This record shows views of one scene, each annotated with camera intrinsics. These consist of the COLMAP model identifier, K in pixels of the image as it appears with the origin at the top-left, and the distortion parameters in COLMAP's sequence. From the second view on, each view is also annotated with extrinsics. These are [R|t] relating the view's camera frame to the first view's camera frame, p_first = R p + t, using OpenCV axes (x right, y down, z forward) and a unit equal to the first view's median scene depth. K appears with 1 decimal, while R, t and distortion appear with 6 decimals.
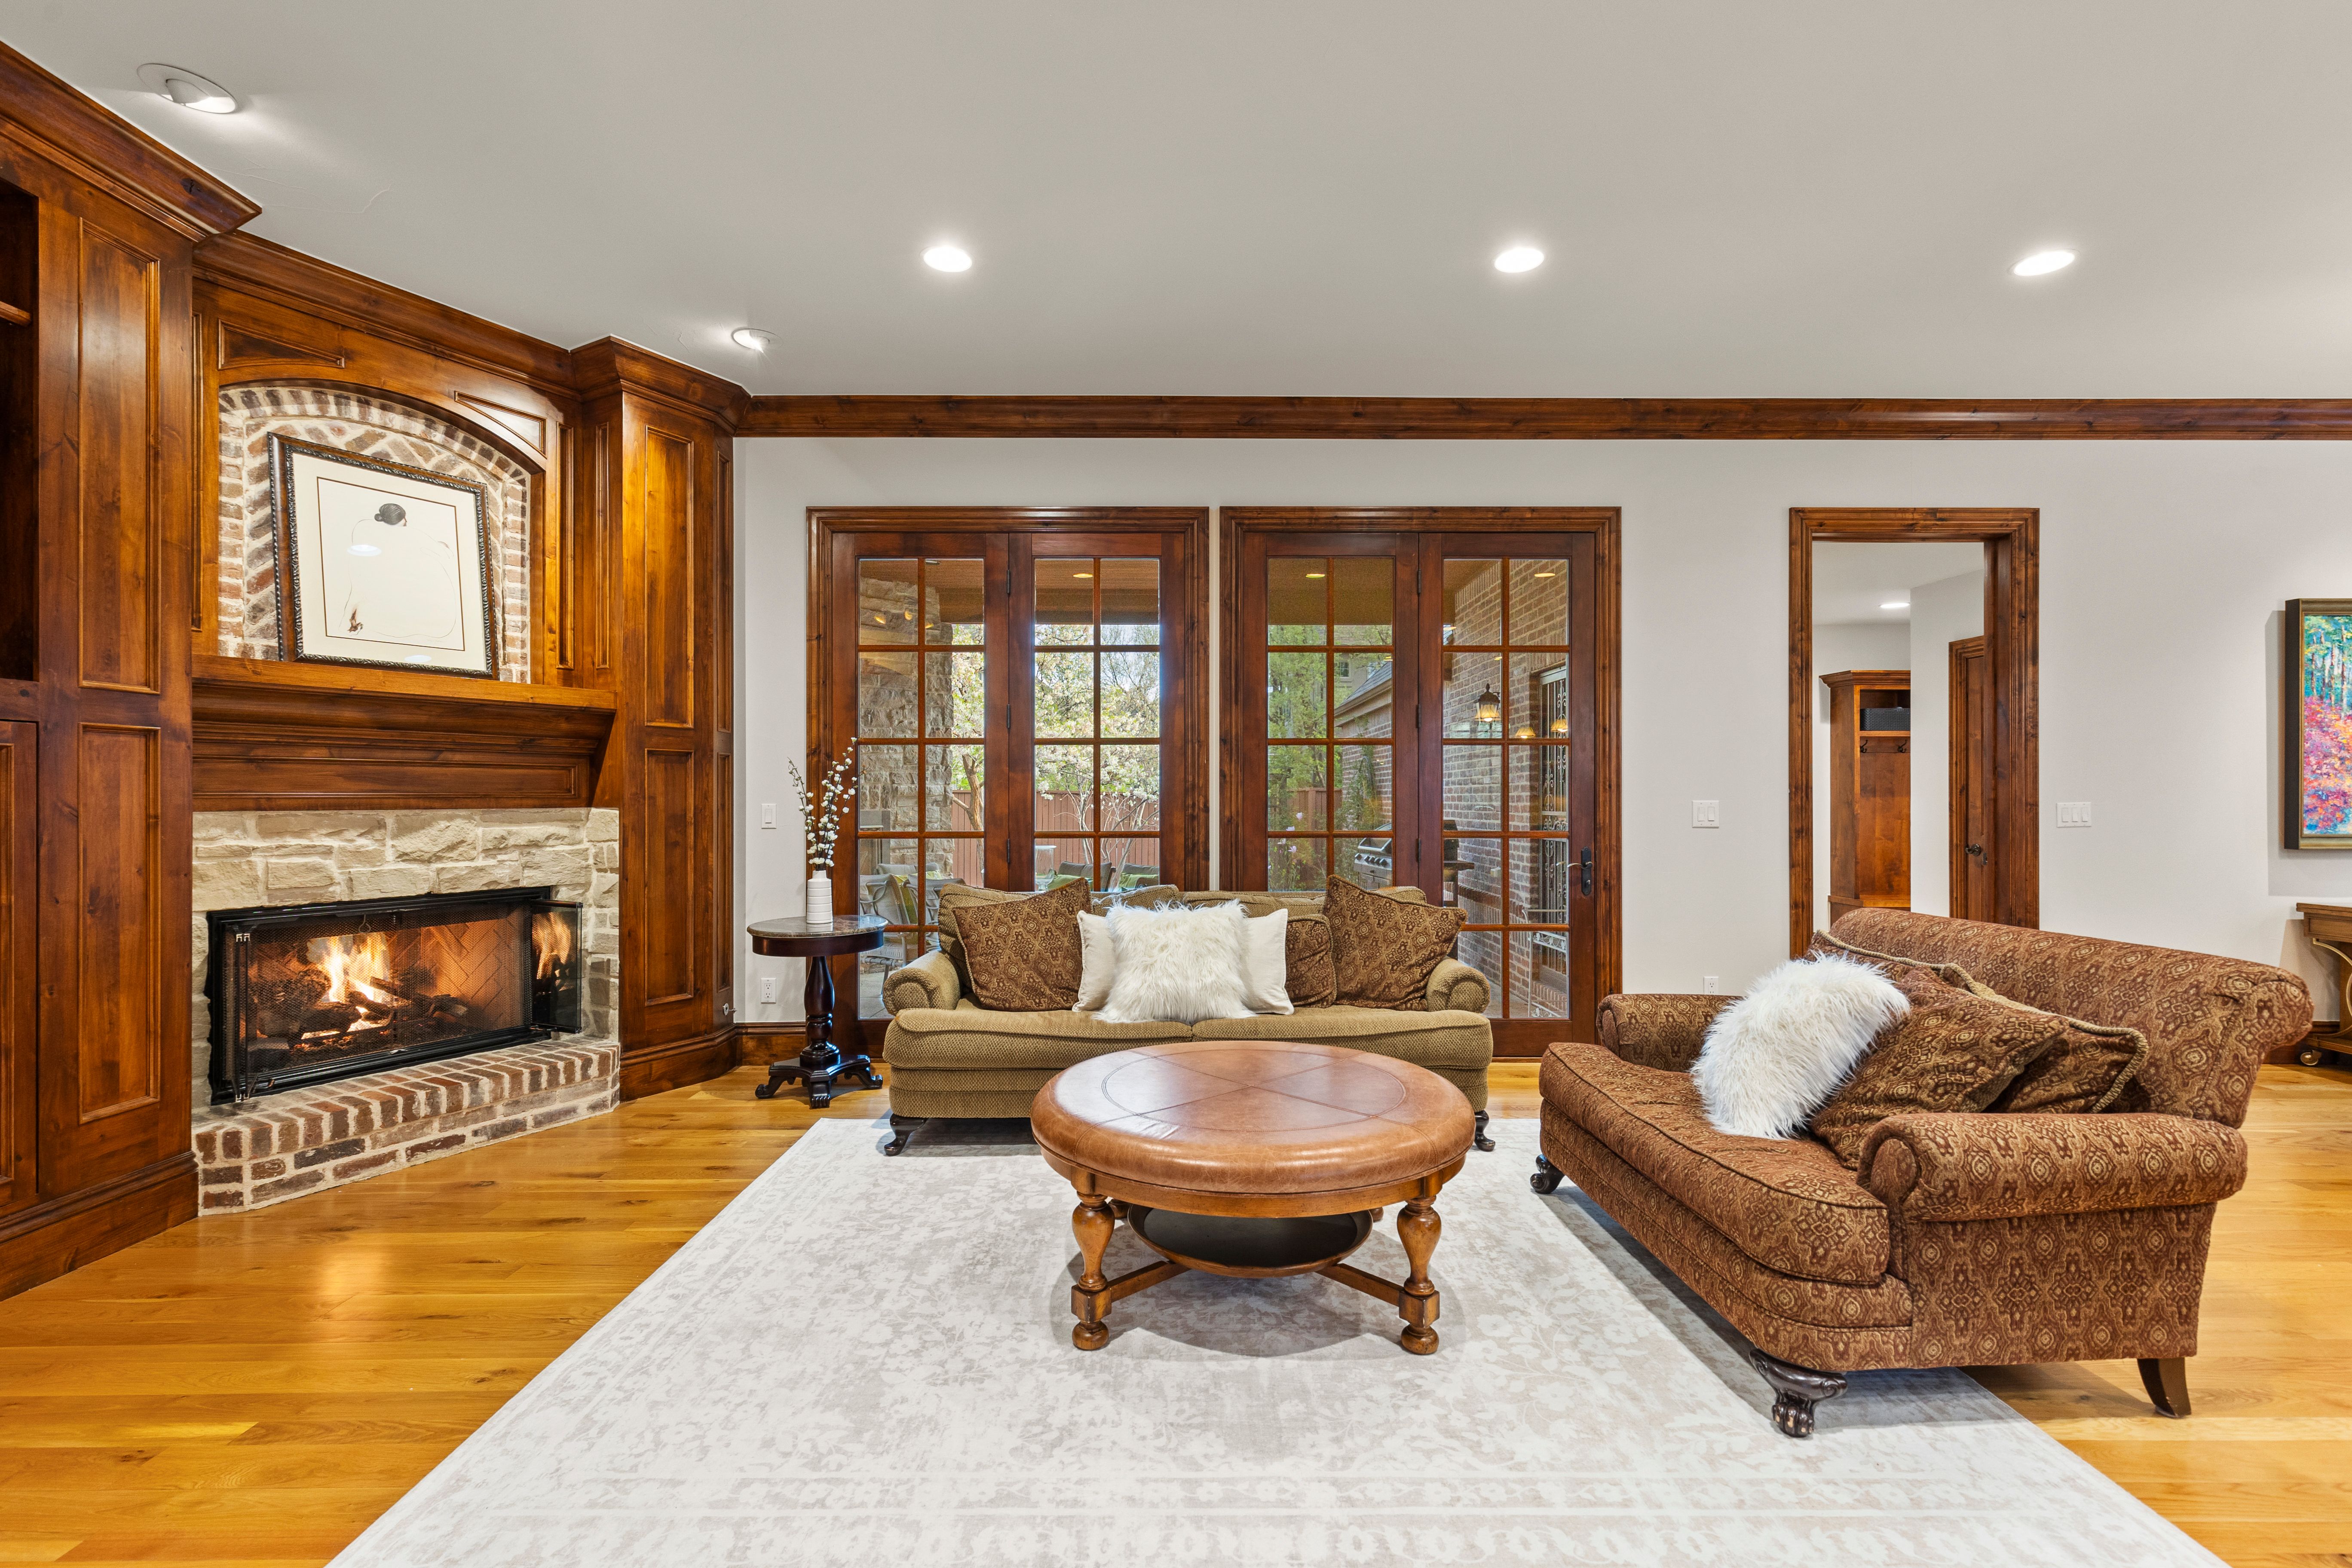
lens RADIAL K [[1057.5, 0, 1175.3], [0, 1057.5, 795.8], [0, 0, 1]] dist [0.005632, -0.001306]
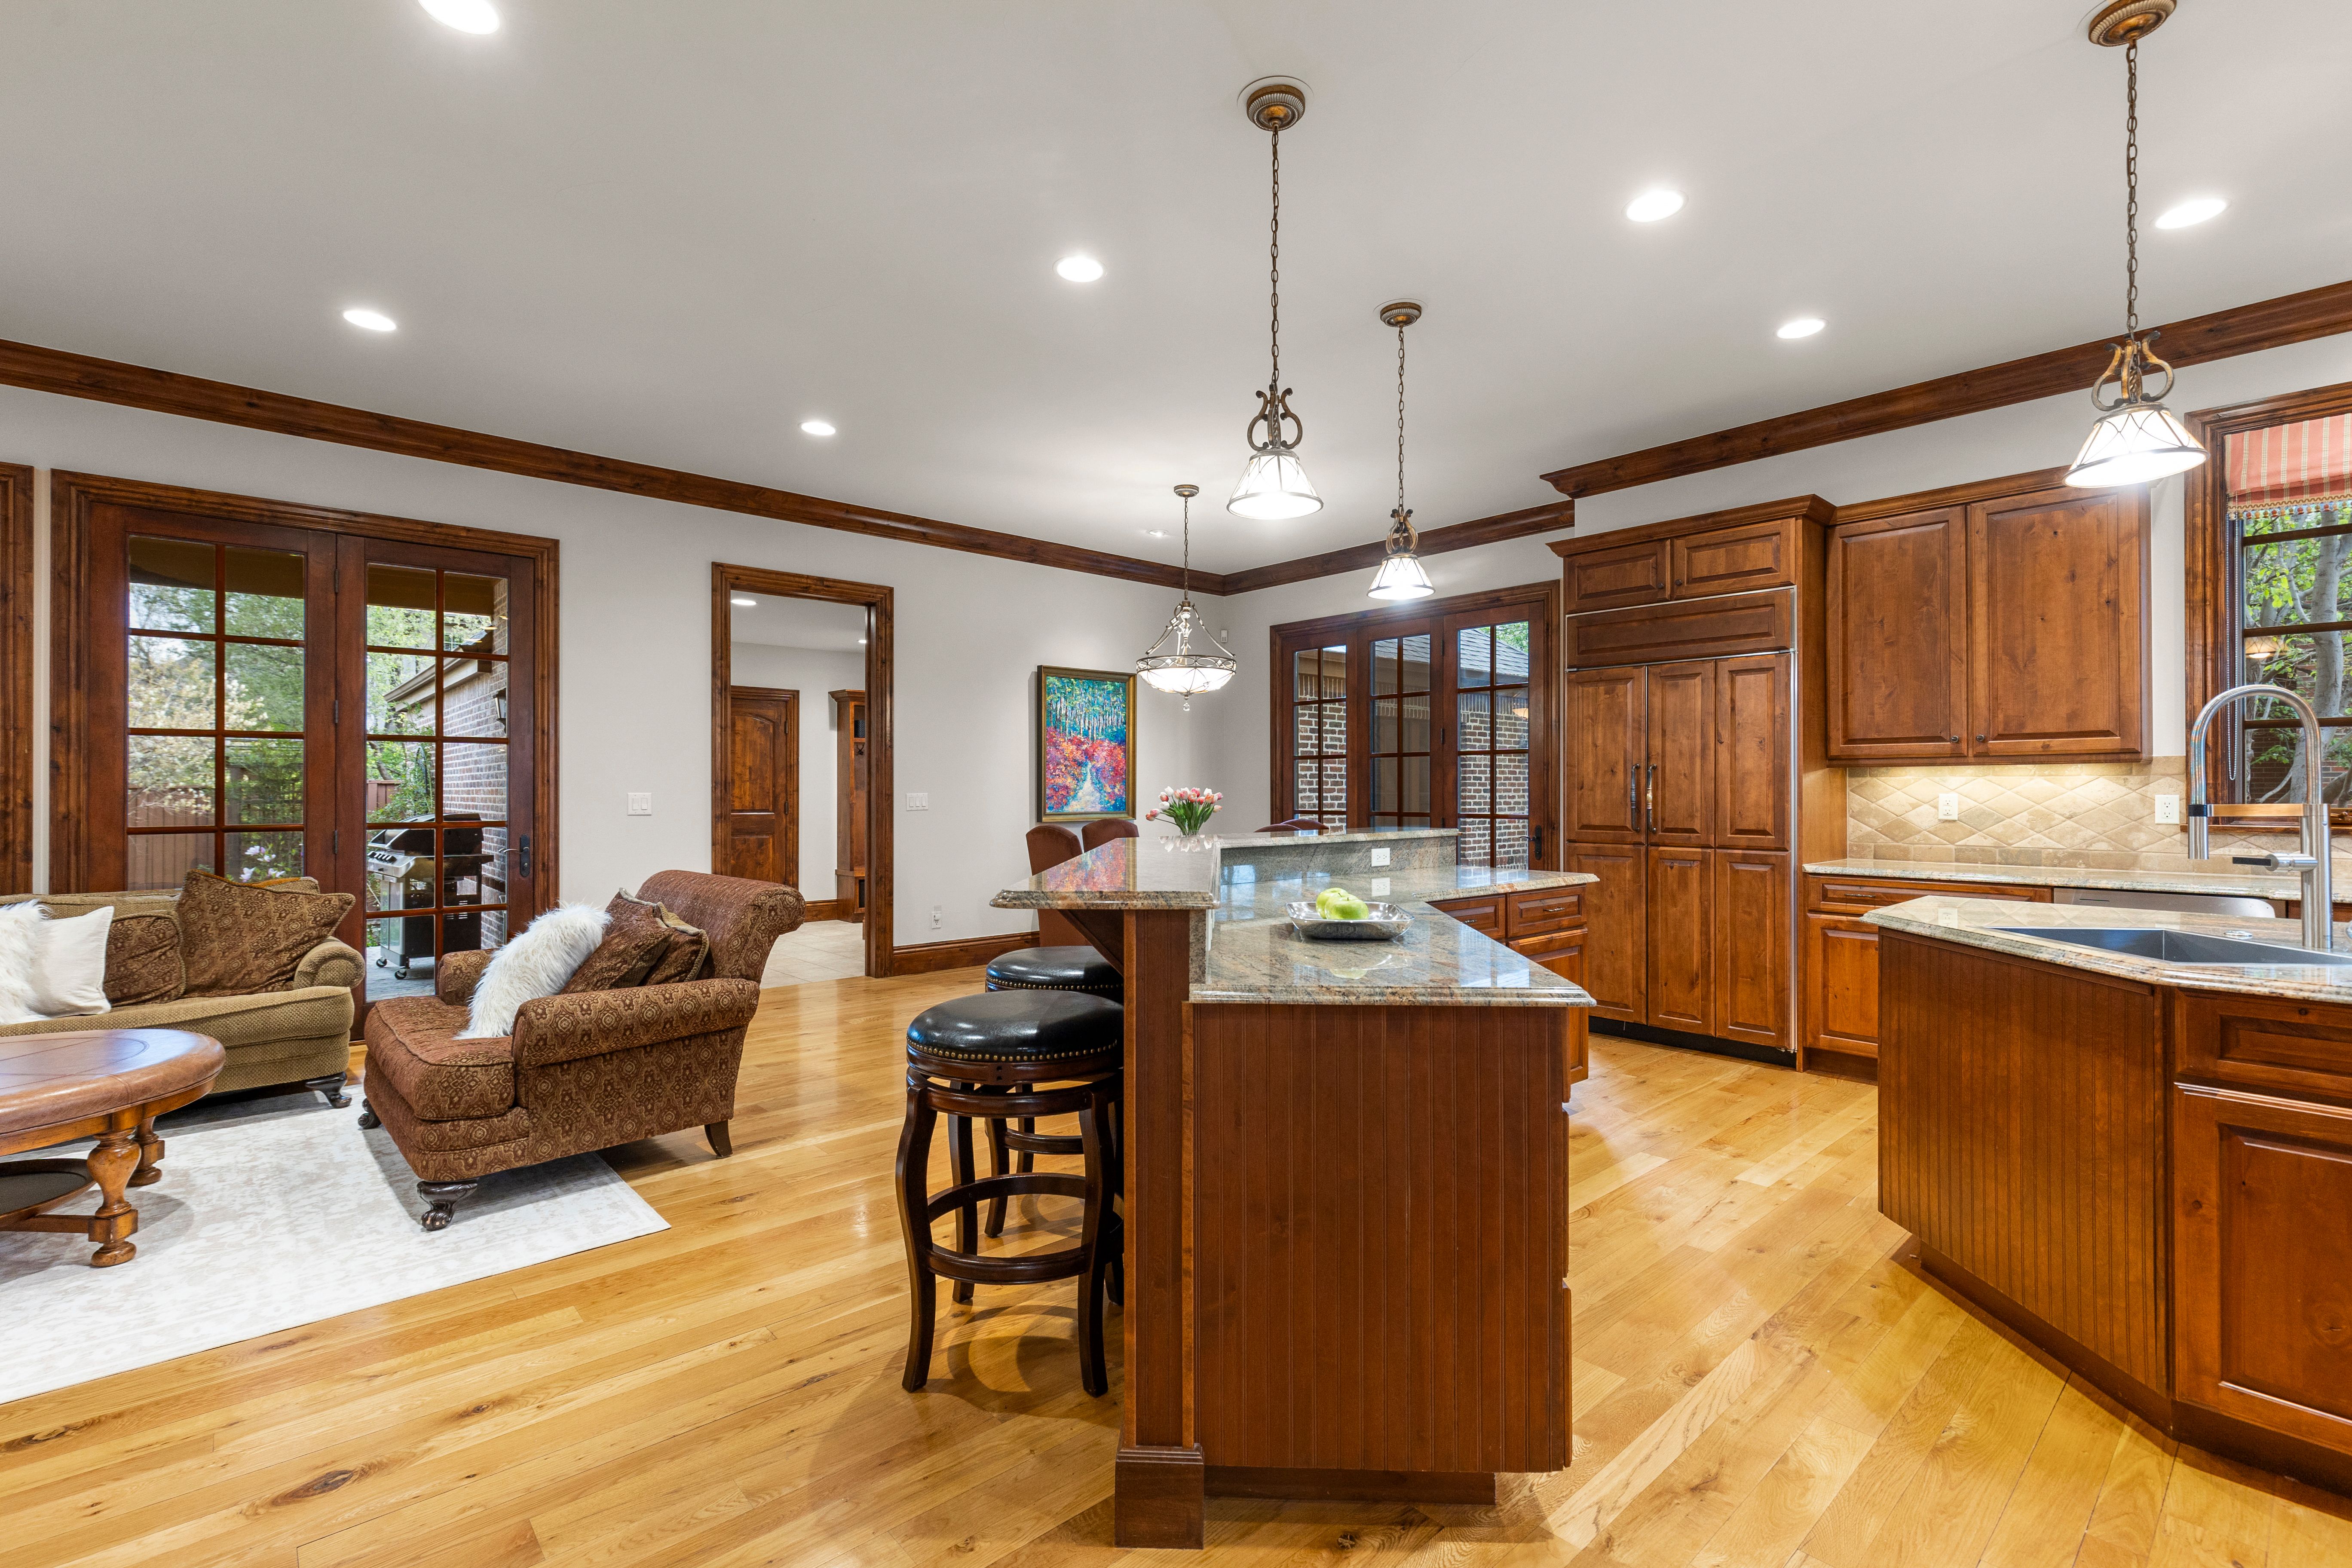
lens RADIAL K [[1057.5, 0, 1177.8], [0, 1057.5, 784.4], [0, 0, 1]] dist [0.005632, -0.001306]
pose [[0.746293, 0.002758, 0.665612, 0.185121], [0.000784, 0.999987, -0.005023, 0.001386], [-0.665617, 0.004270, 0.746281, -0.373907]]
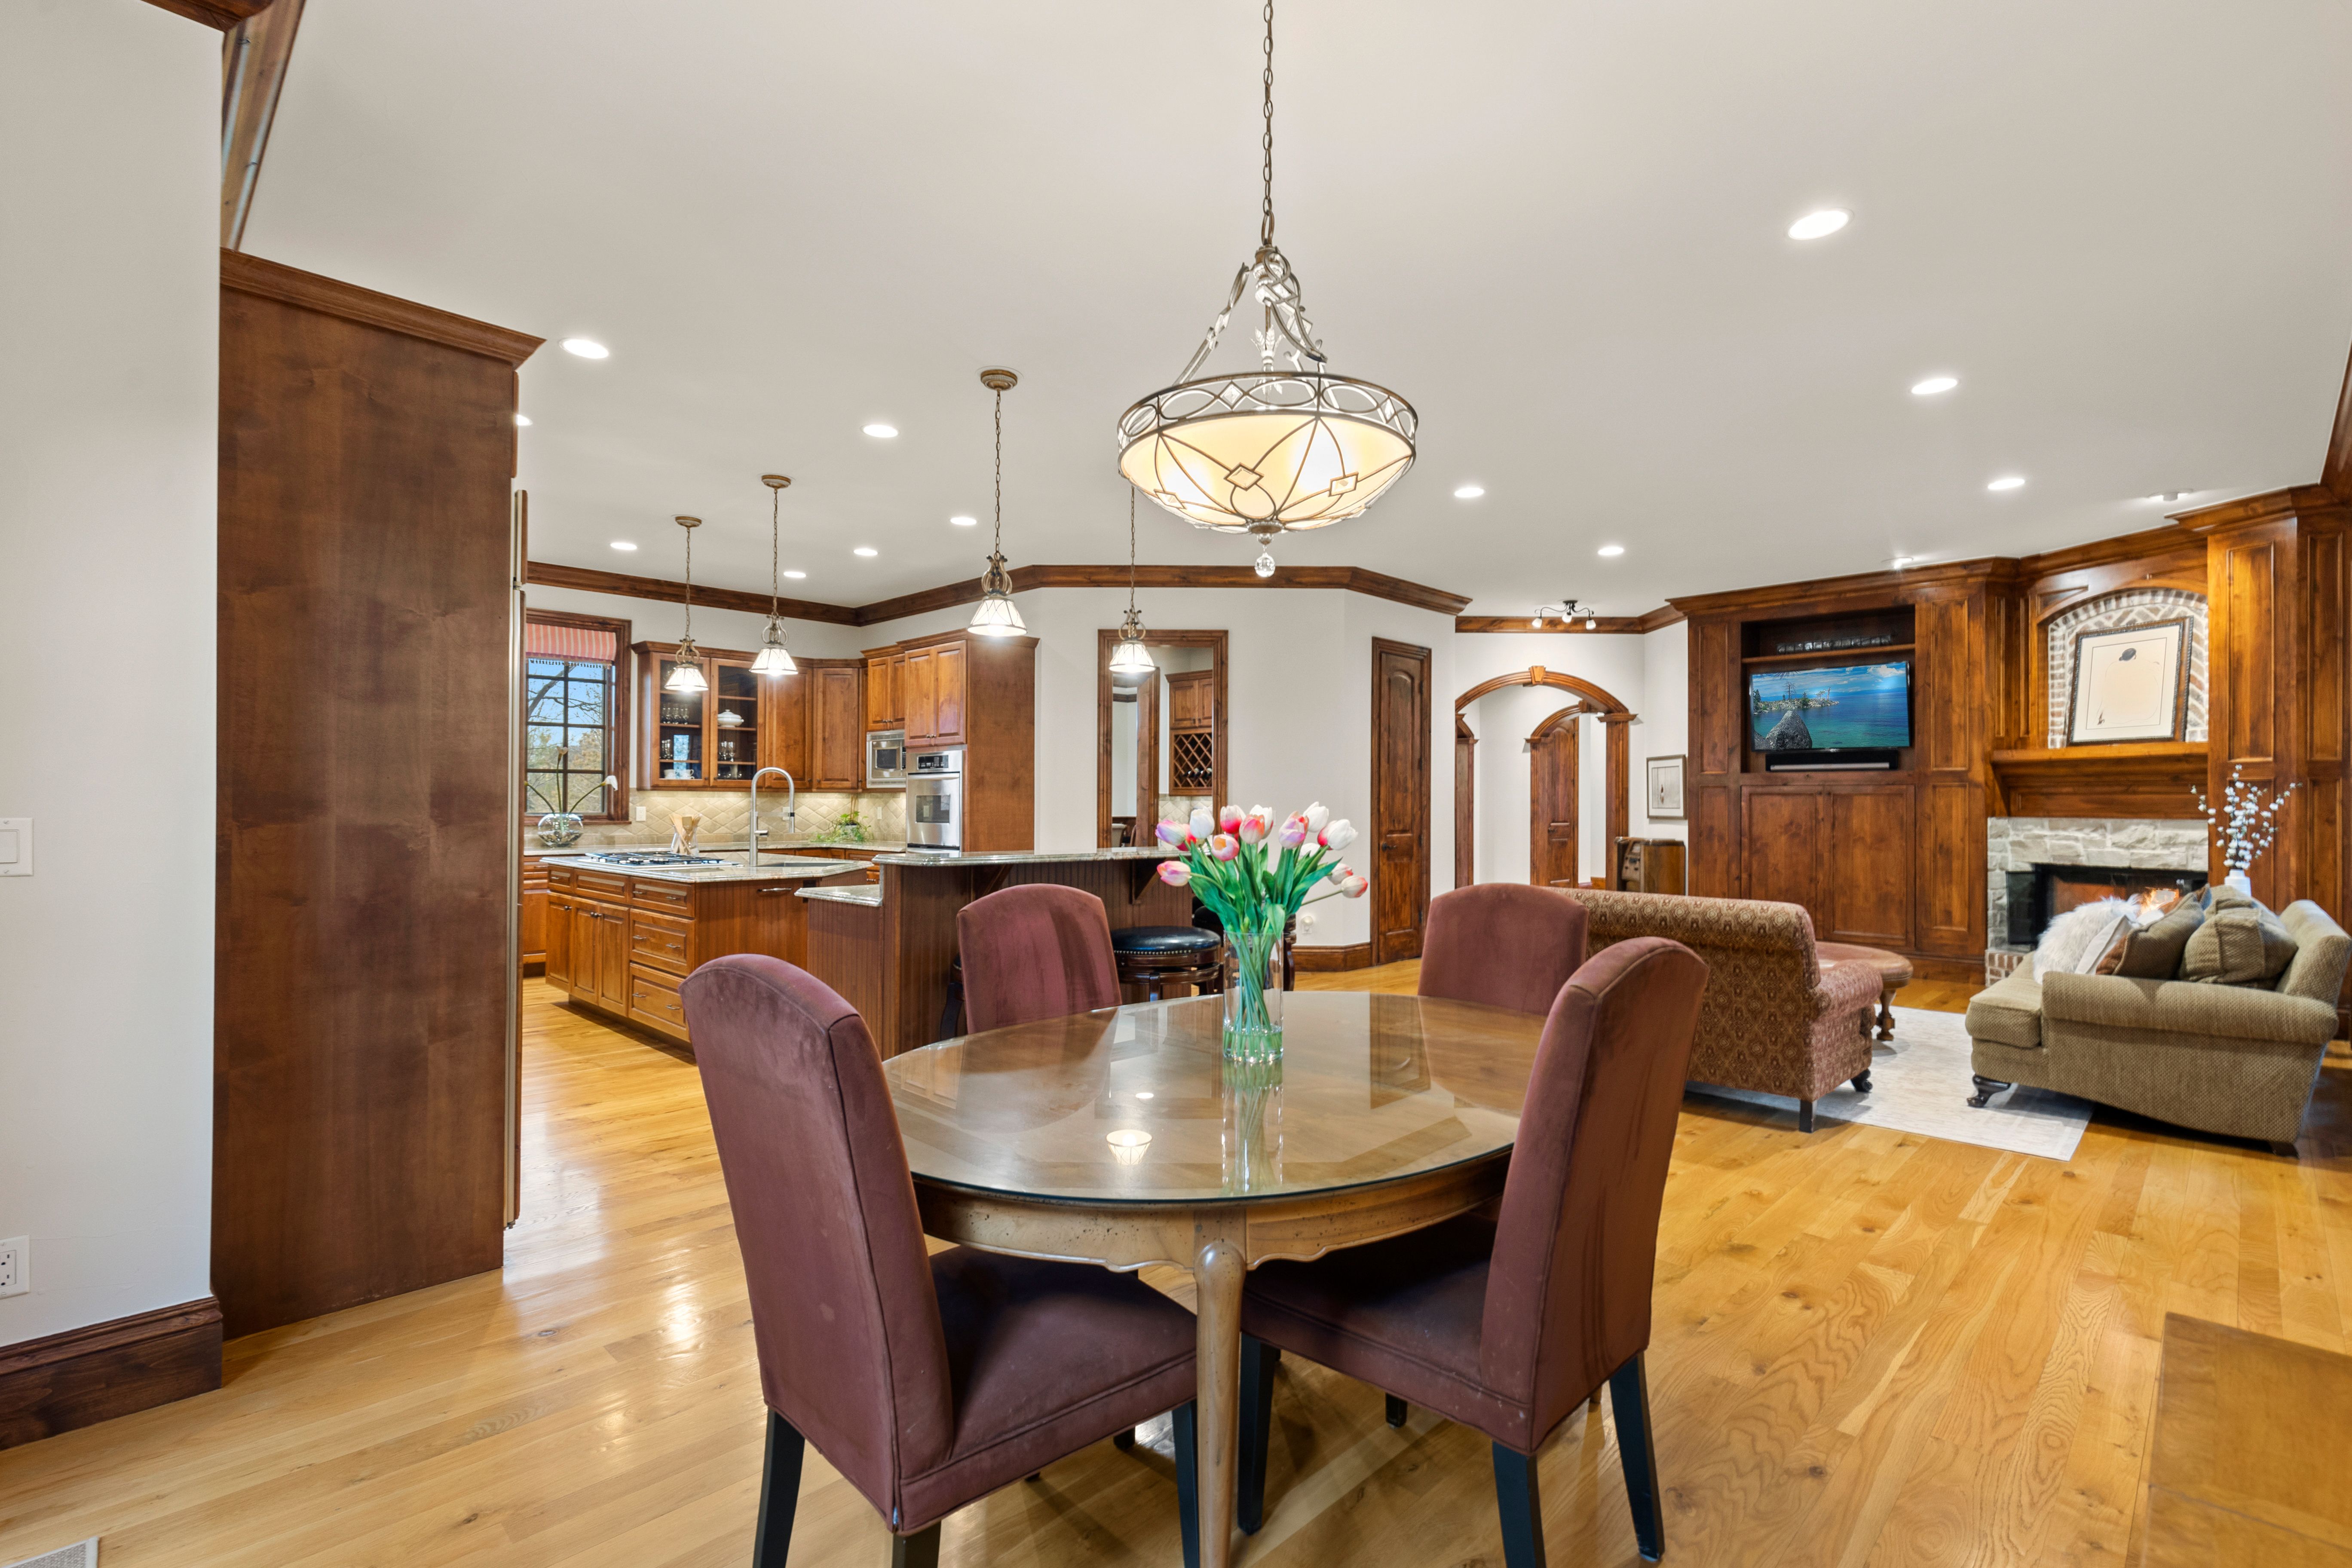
lens RADIAL K [[1057.5, 0, 1169.3], [0, 1057.5, 791.1], [0, 0, 1]] dist [0.005632, -0.001306]
pose [[-0.694850, -0.010936, -0.719072, 1.605228], [-0.005009, 0.999934, -0.010368, -0.007283], [0.719138, -0.003602, -0.694858, 1.033066]]
